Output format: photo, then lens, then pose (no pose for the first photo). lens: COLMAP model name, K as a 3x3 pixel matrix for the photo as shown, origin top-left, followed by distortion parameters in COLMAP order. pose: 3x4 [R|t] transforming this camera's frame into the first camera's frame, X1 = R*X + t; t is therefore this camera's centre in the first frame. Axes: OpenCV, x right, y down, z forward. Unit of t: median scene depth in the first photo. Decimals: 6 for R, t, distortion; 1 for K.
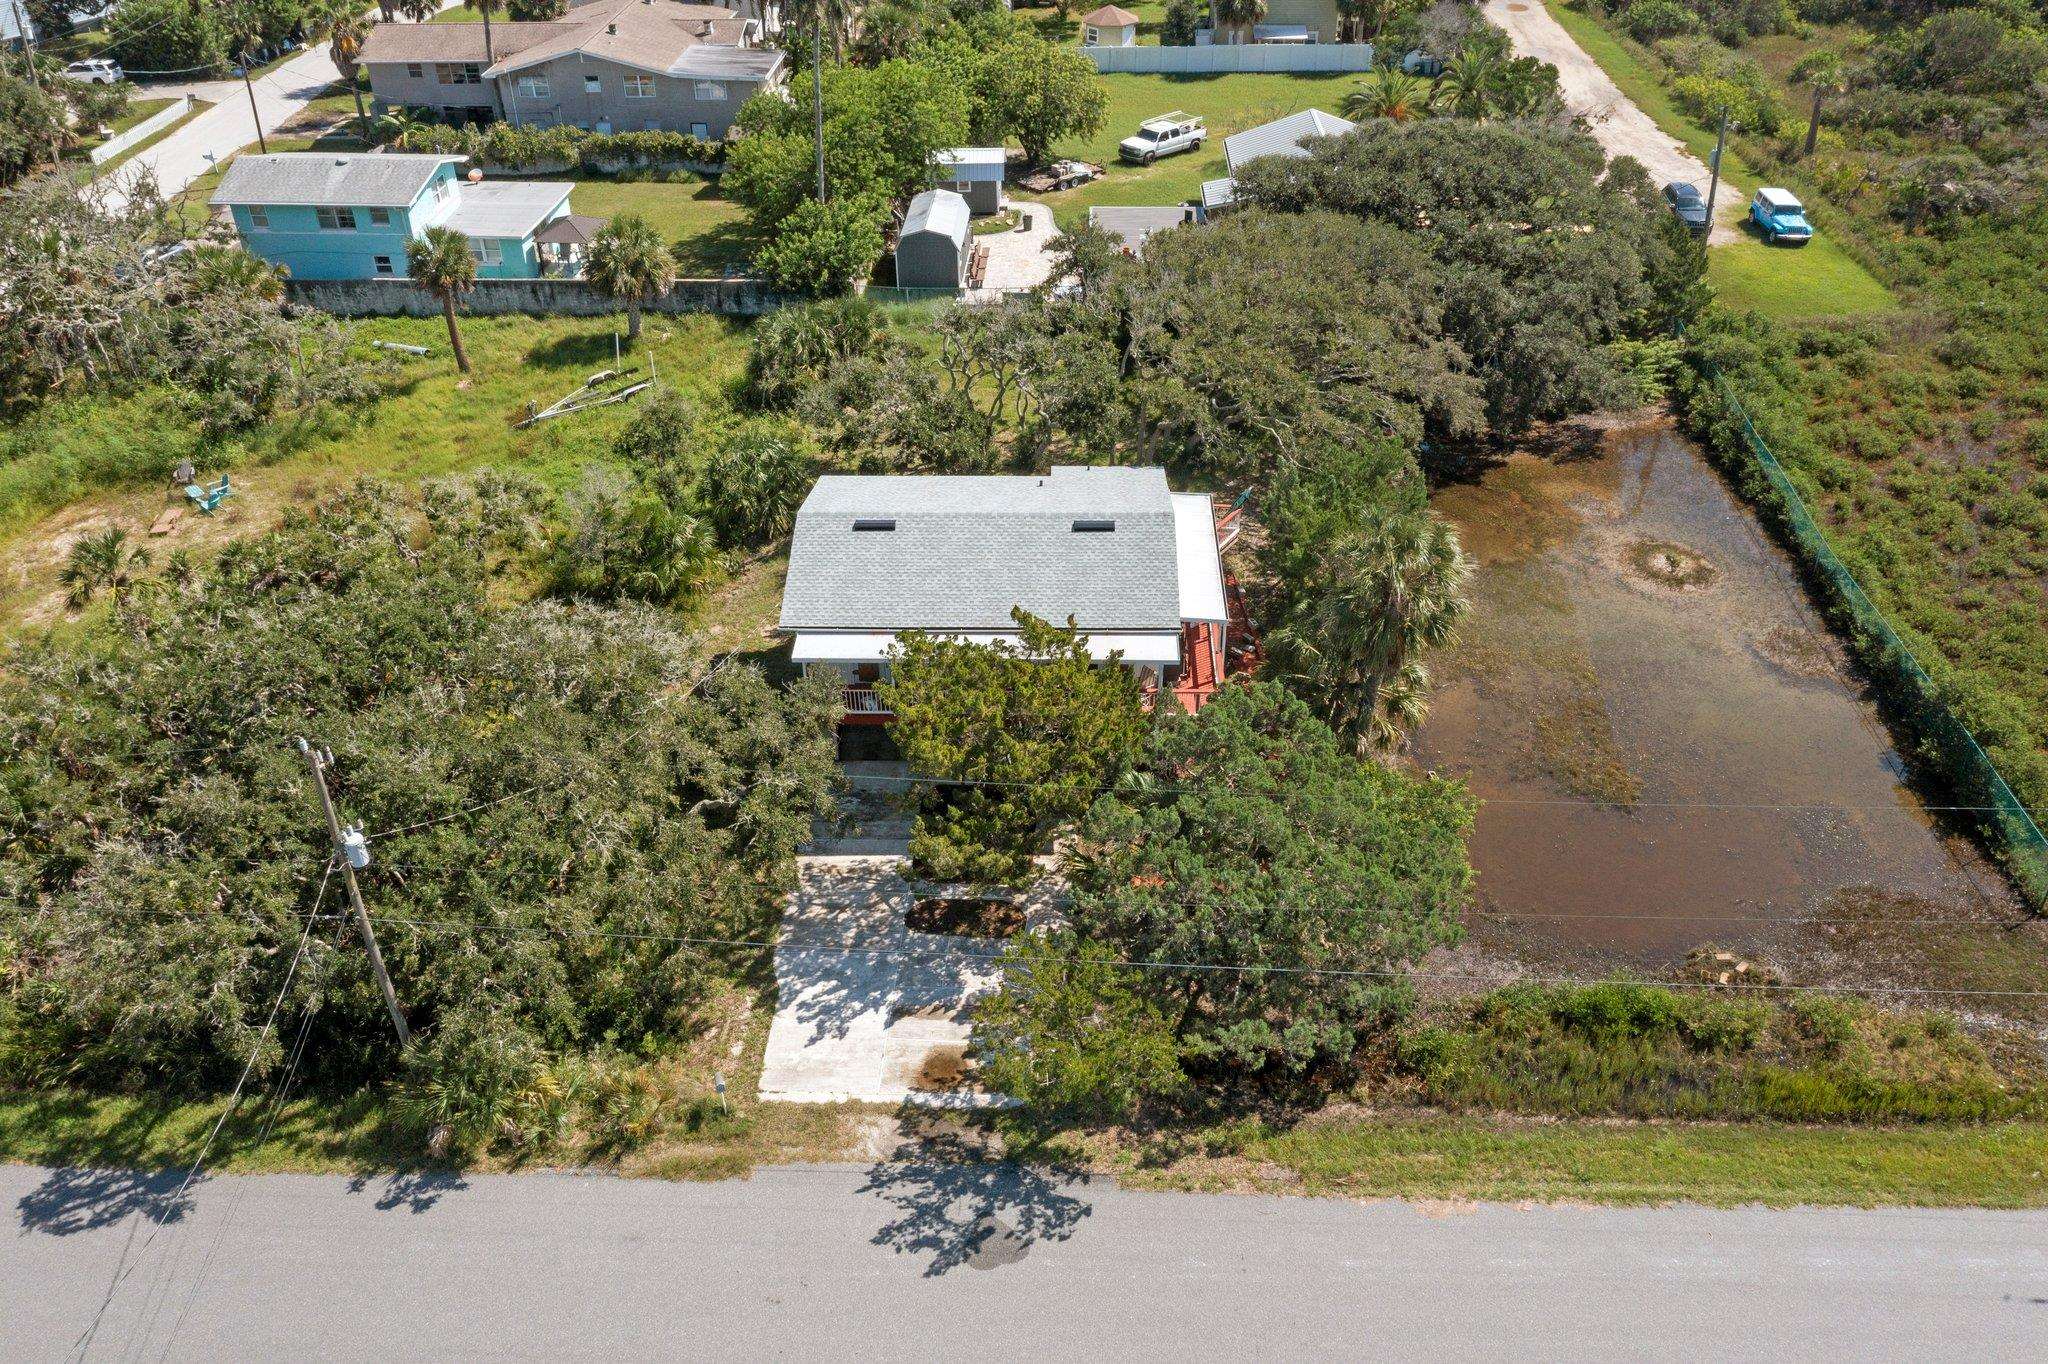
lens RADIAL K [[1613.0, 0, 1027.3], [0, 1613.0, 685.8], [0, 0, 1]] dist [-0.023999, 0.011295]
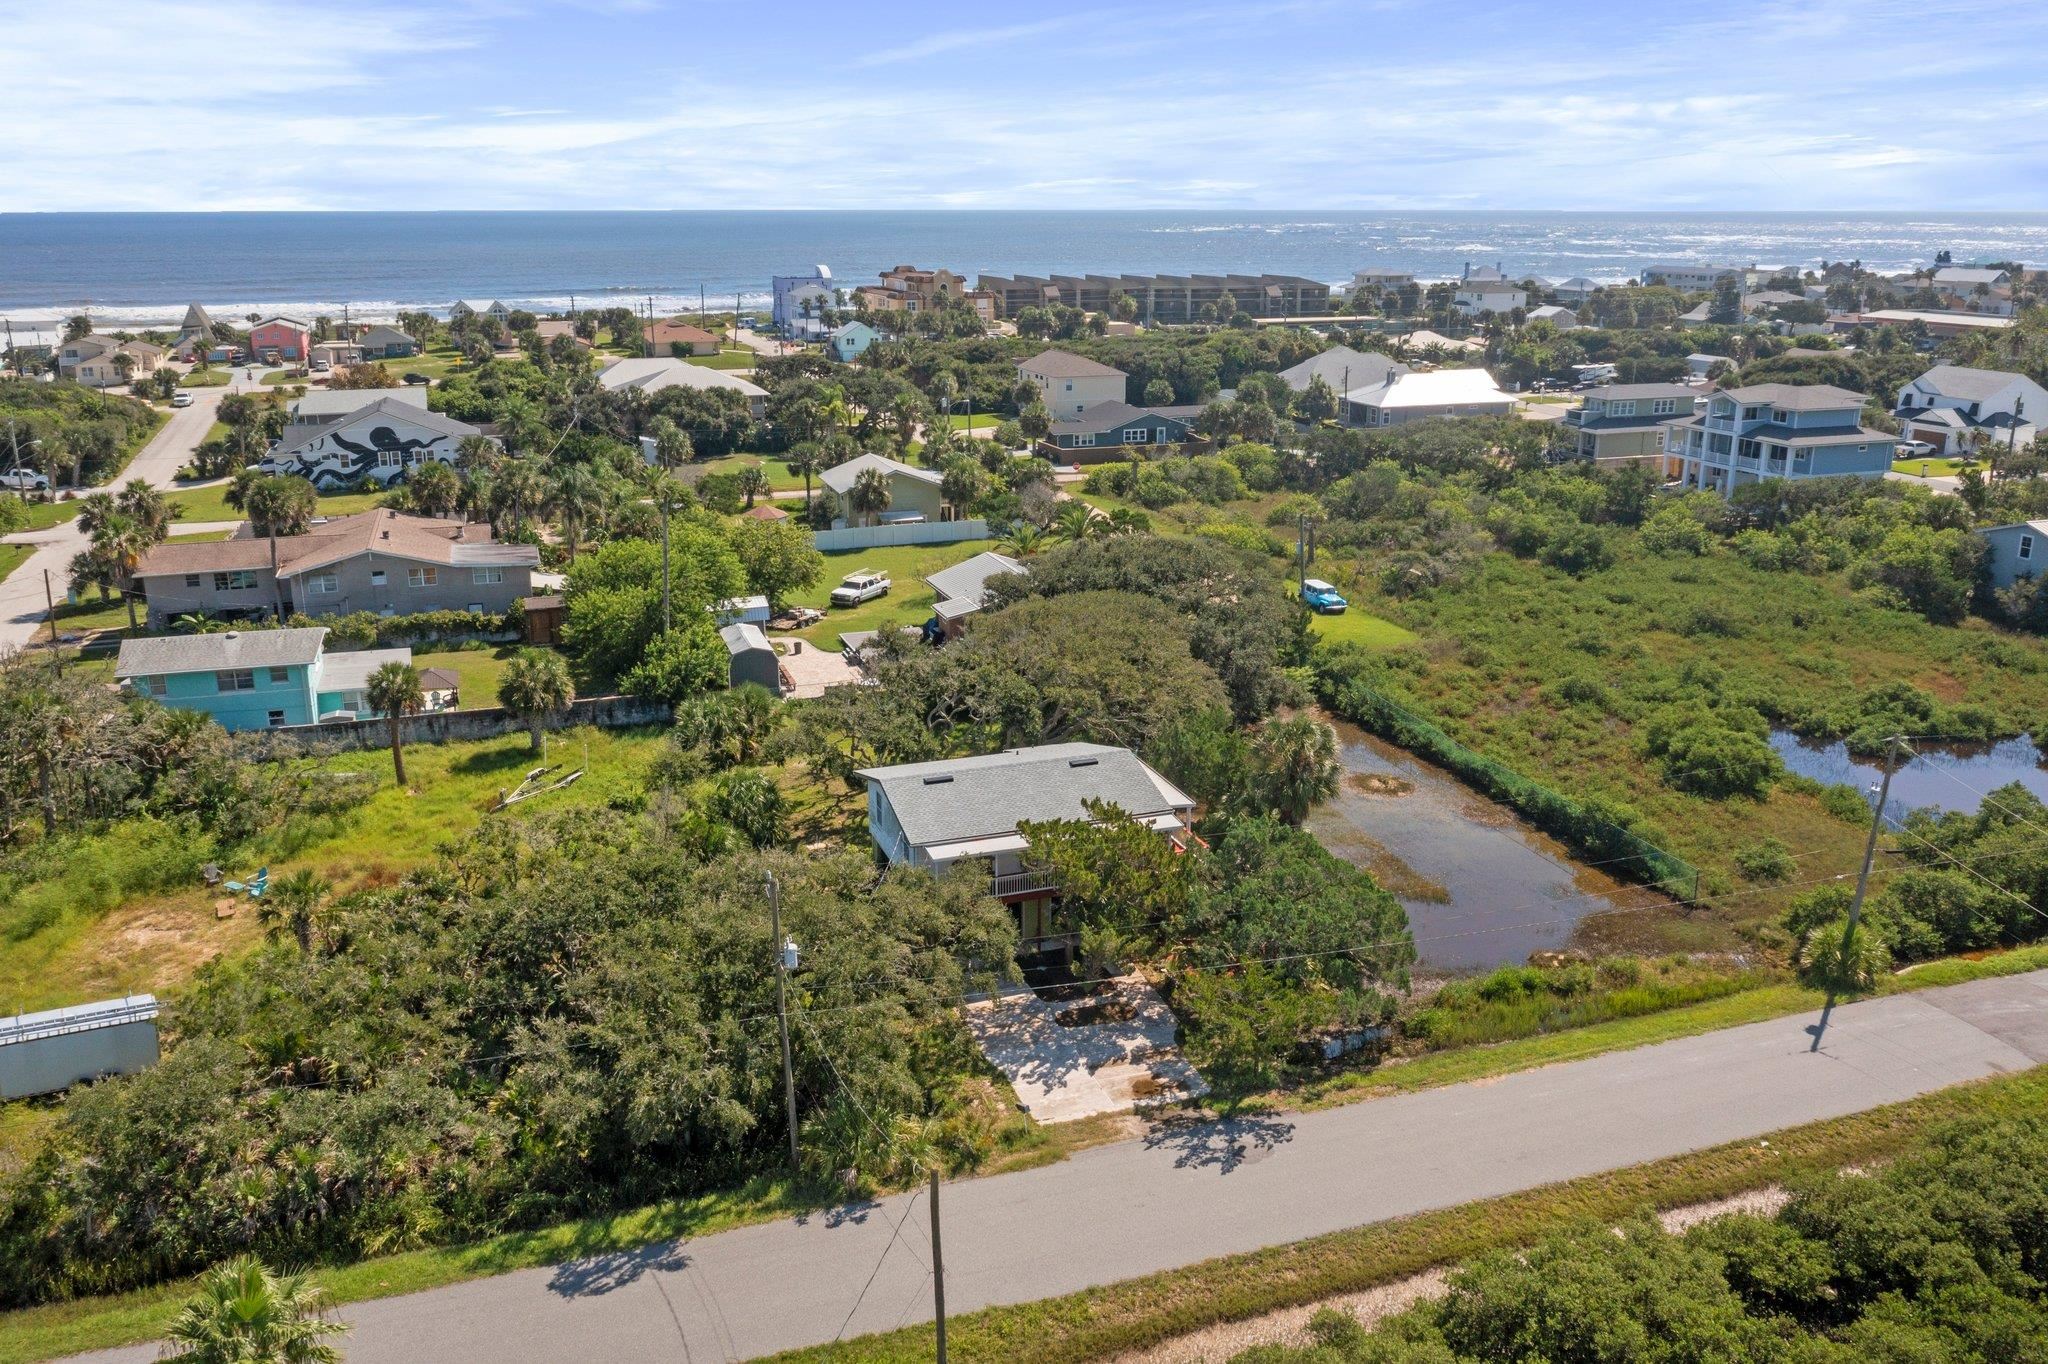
lens RADIAL K [[1614.4, 0, 1031.1], [0, 1614.4, 684.5], [0, 0, 1]] dist [-0.019216, 0.008761]
pose [[0.929923, -0.092370, 0.355964, -0.549551], [0.200434, 0.938845, -0.279992, 0.248415], [-0.308332, 0.331718, 0.891568, -0.324666]]
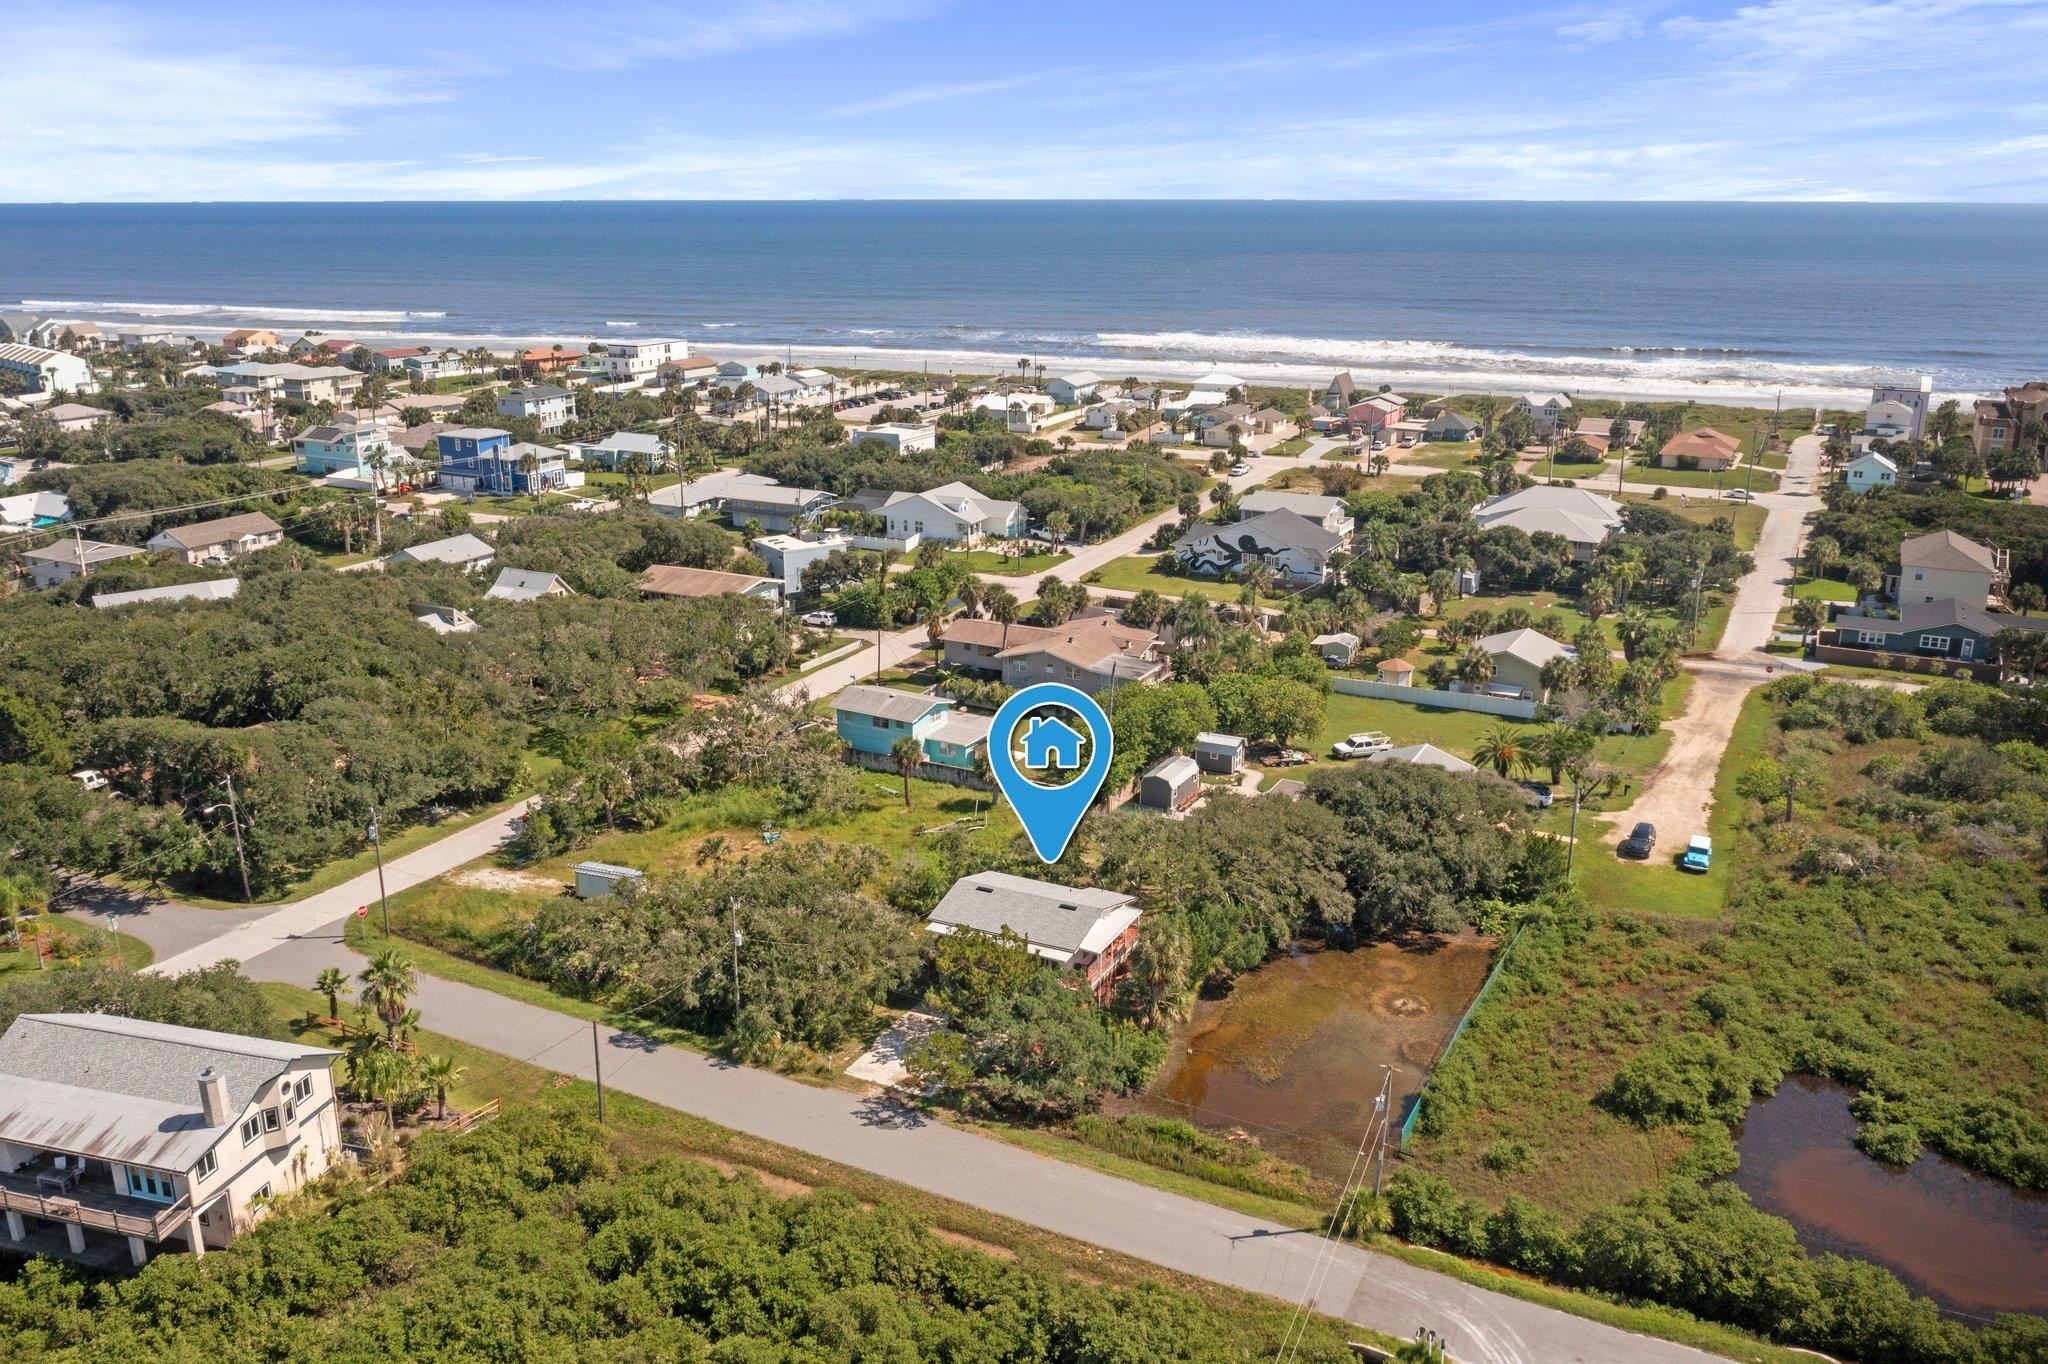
lens RADIAL K [[1631.6, 0, 1030.1], [0, 1631.6, 669.2], [0, 0, 1]] dist [-0.022689, 0.005150]
pose [[0.903340, 0.132157, -0.408059, 0.971299], [-0.253966, 0.931459, -0.260548, 0.222987], [0.345657, 0.338997, 0.874987, -1.279768]]
